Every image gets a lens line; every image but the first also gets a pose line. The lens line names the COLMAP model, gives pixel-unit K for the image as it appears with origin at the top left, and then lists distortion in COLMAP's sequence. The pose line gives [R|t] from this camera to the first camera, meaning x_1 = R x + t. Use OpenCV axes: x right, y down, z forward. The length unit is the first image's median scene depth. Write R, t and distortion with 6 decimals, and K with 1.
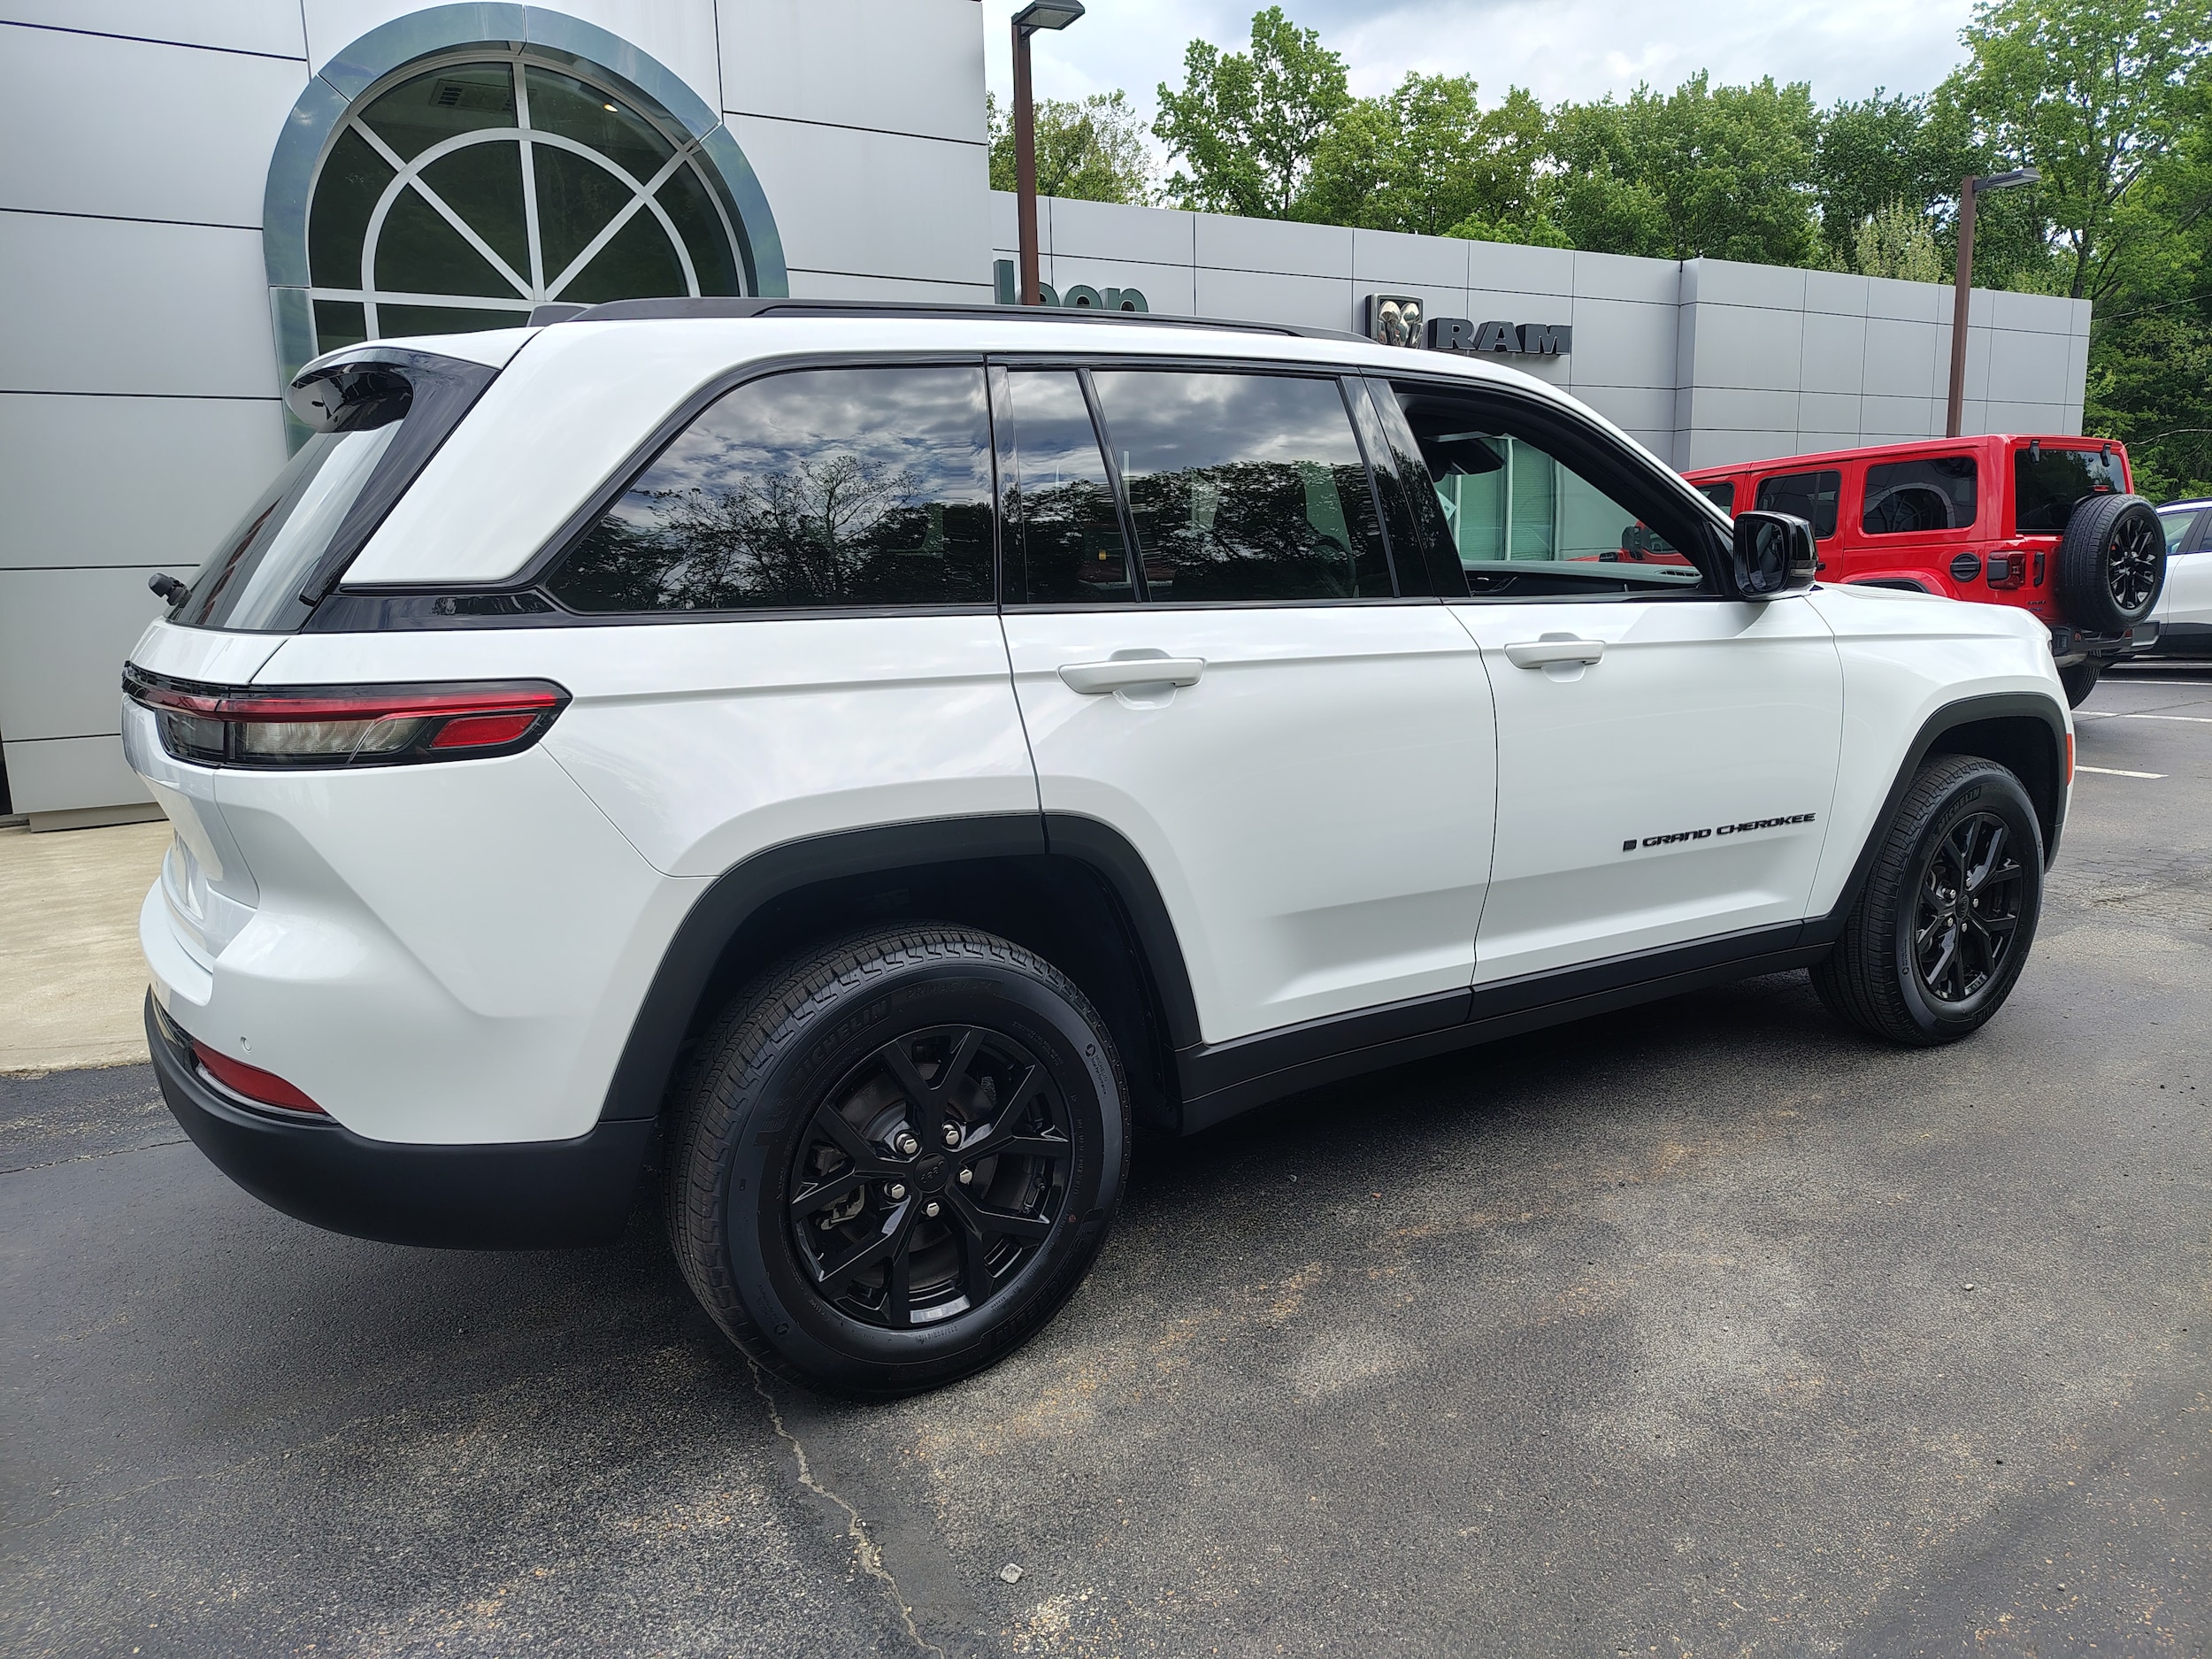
lens RADIAL K [[1558.4, 0, 1106.0], [0, 1558.4, 829.5], [0, 0, 1]] dist [0.081373, -0.112778]
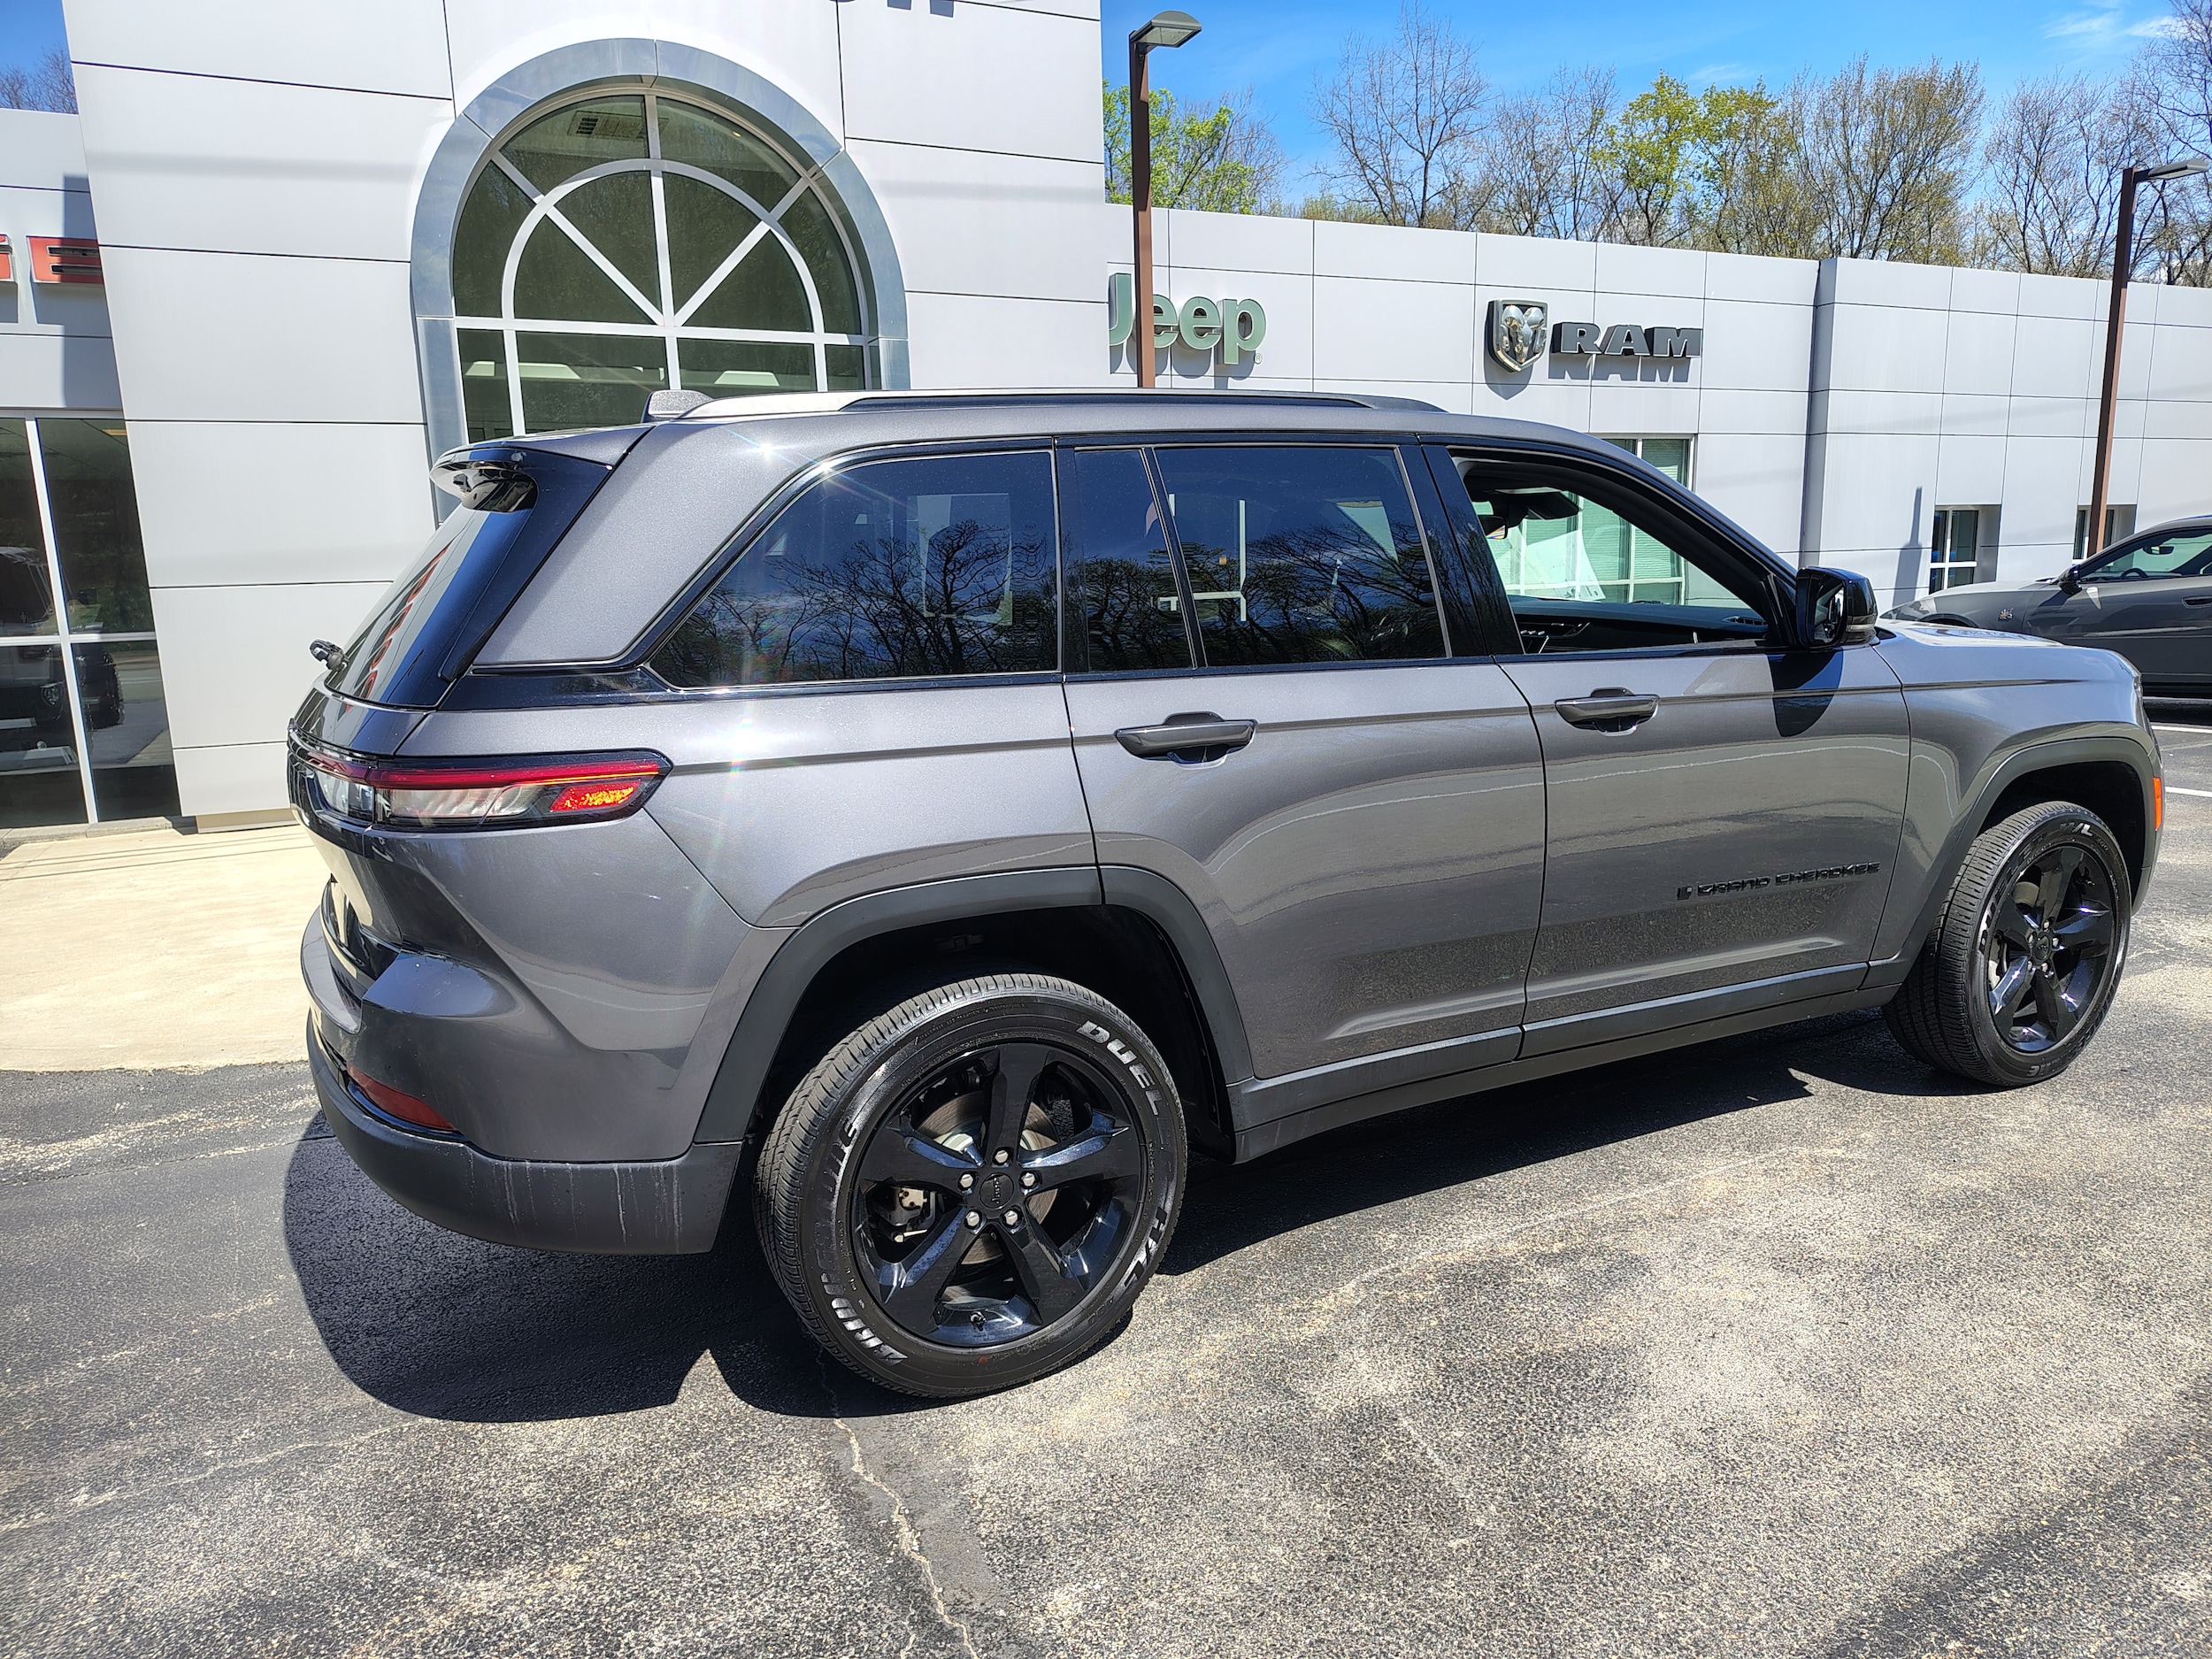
lens RADIAL K [[1559.9, 0, 1123.6], [0, 1559.9, 854.1], [0, 0, 1]] dist [0.096002, -0.140756]
pose [[0.997410, 0.013688, -0.070607, 0.050582], [-0.012419, 0.999754, 0.018382, -0.030903], [0.070841, -0.017457, 0.997335, -0.062291]]
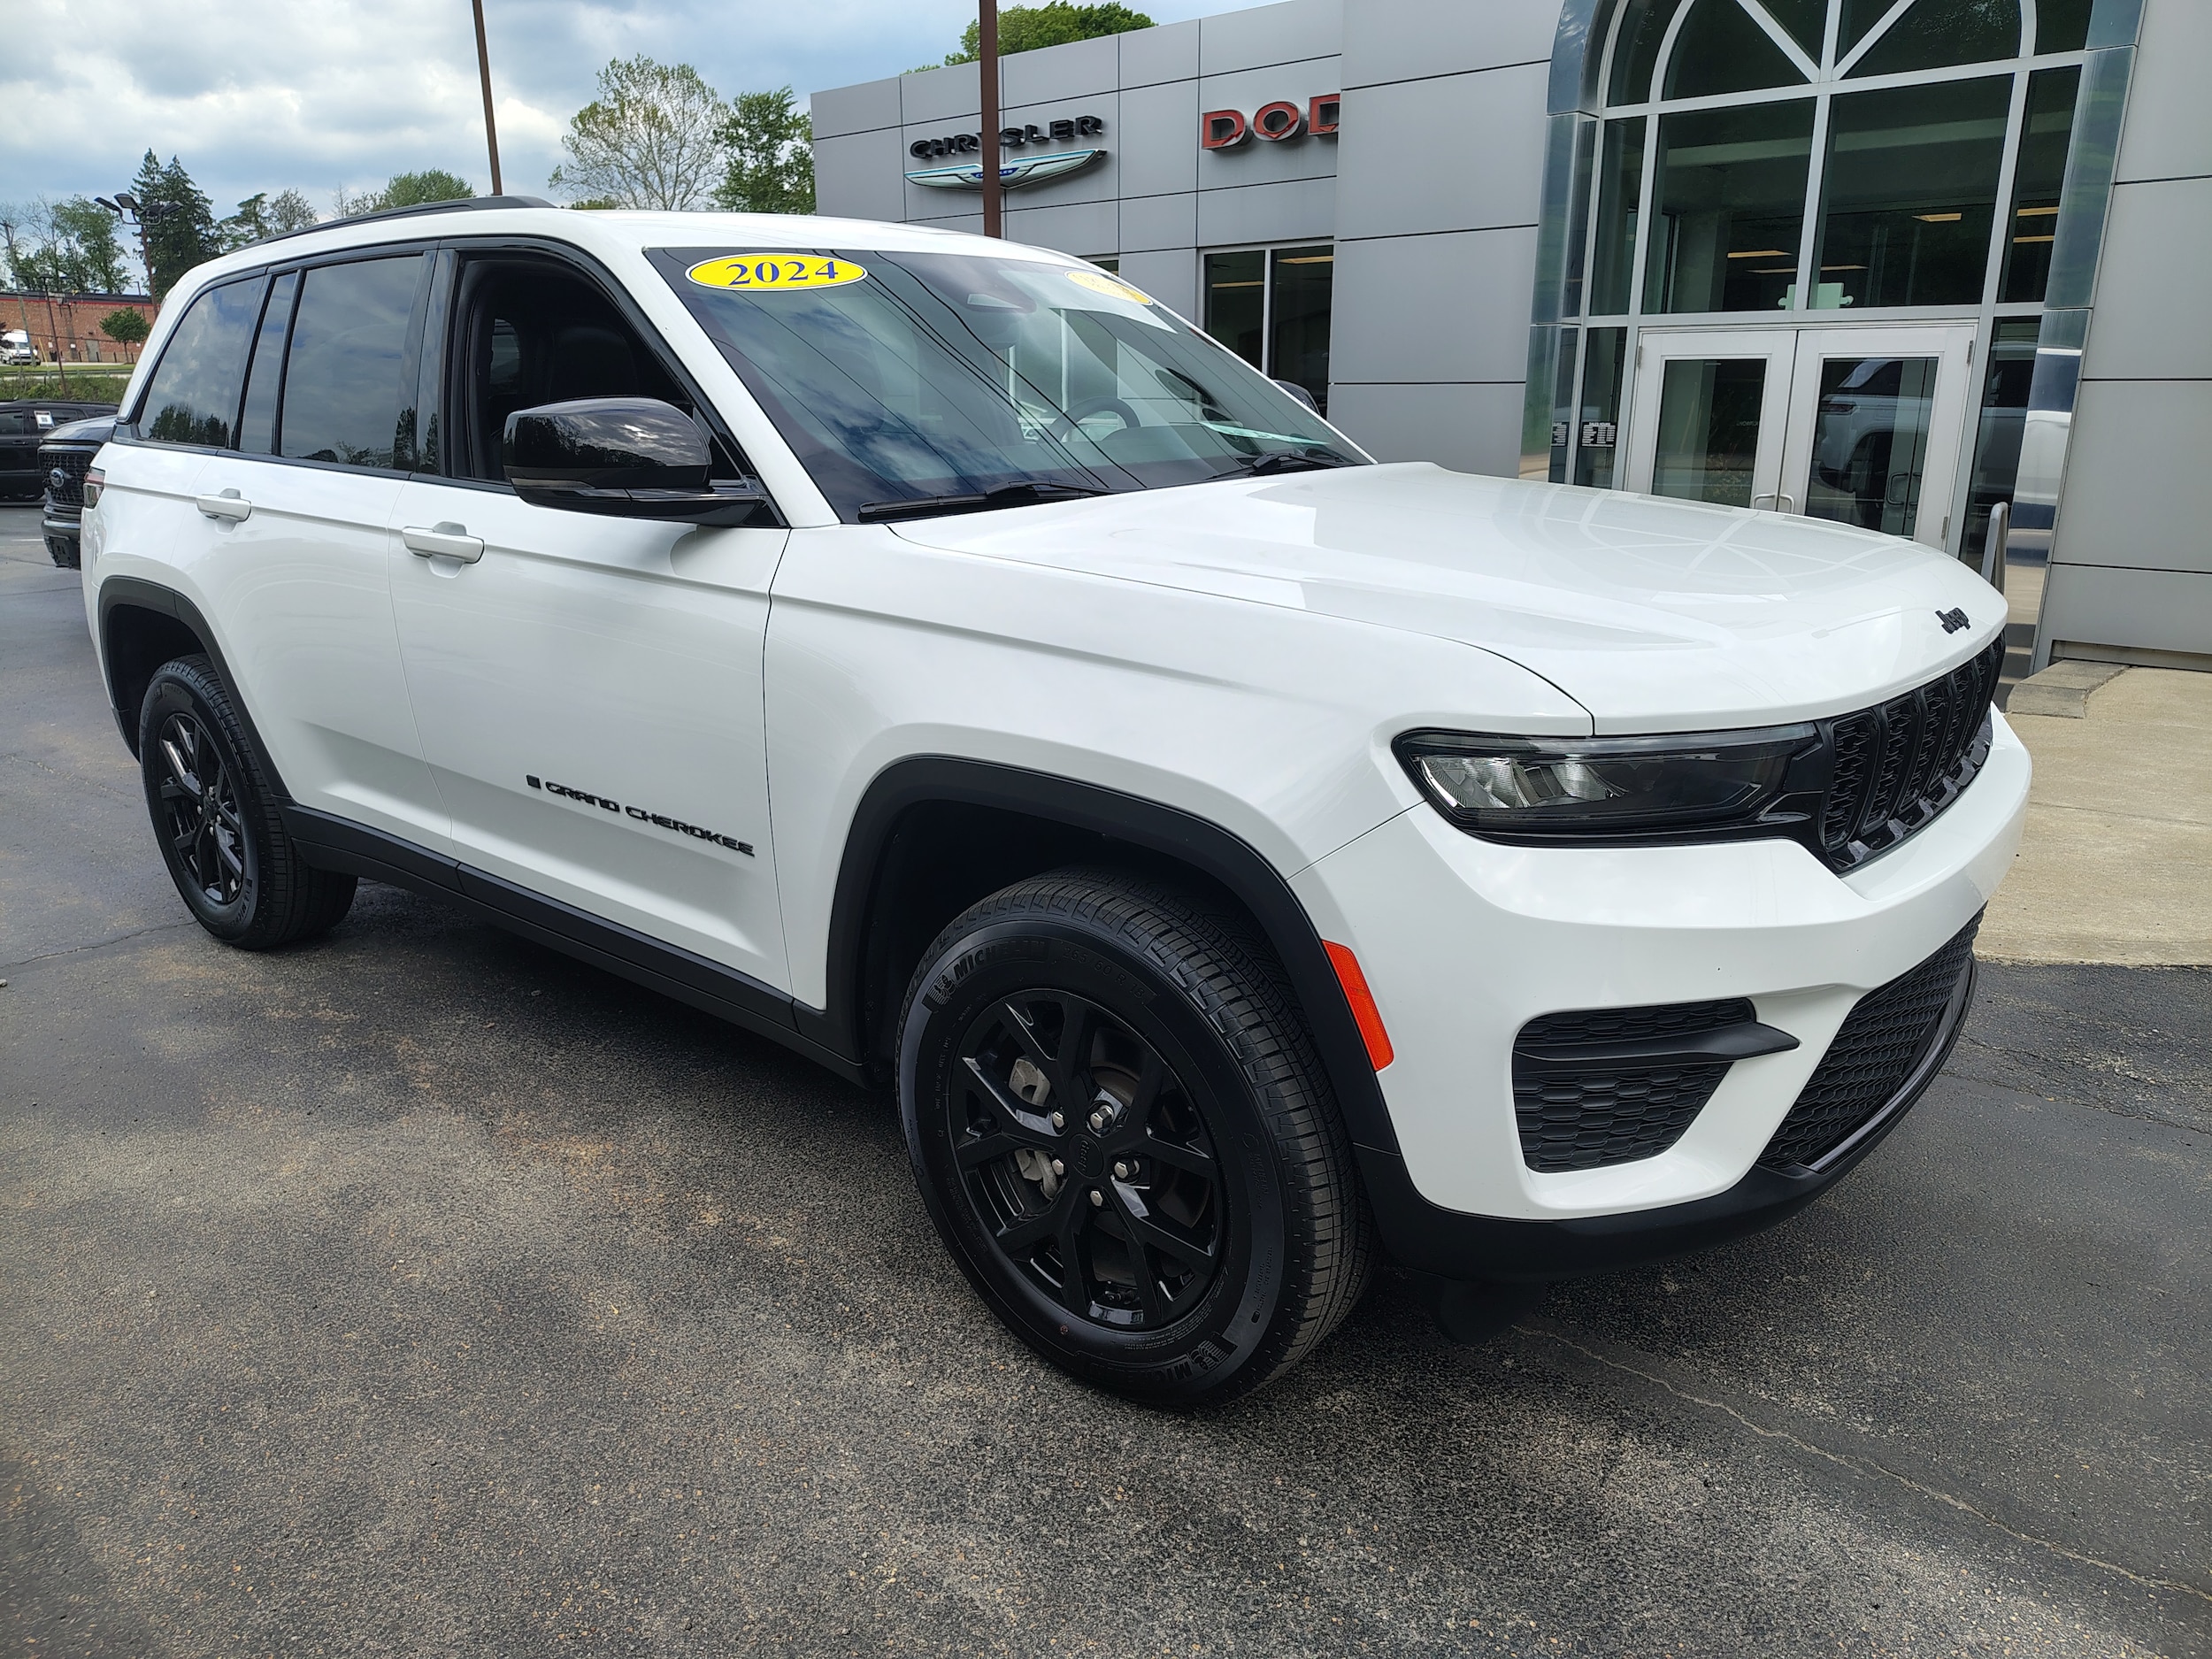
lens RADIAL K [[1558.4, 0, 1106.0], [0, 1558.4, 829.5], [0, 0, 1]] dist [0.081373, -0.112778]
pose [[0.289713, 0.286472, -0.913236, 1.323485], [-0.170285, 0.954361, 0.245351, -0.250737], [0.941843, 0.084429, 0.325273, 1.092569]]
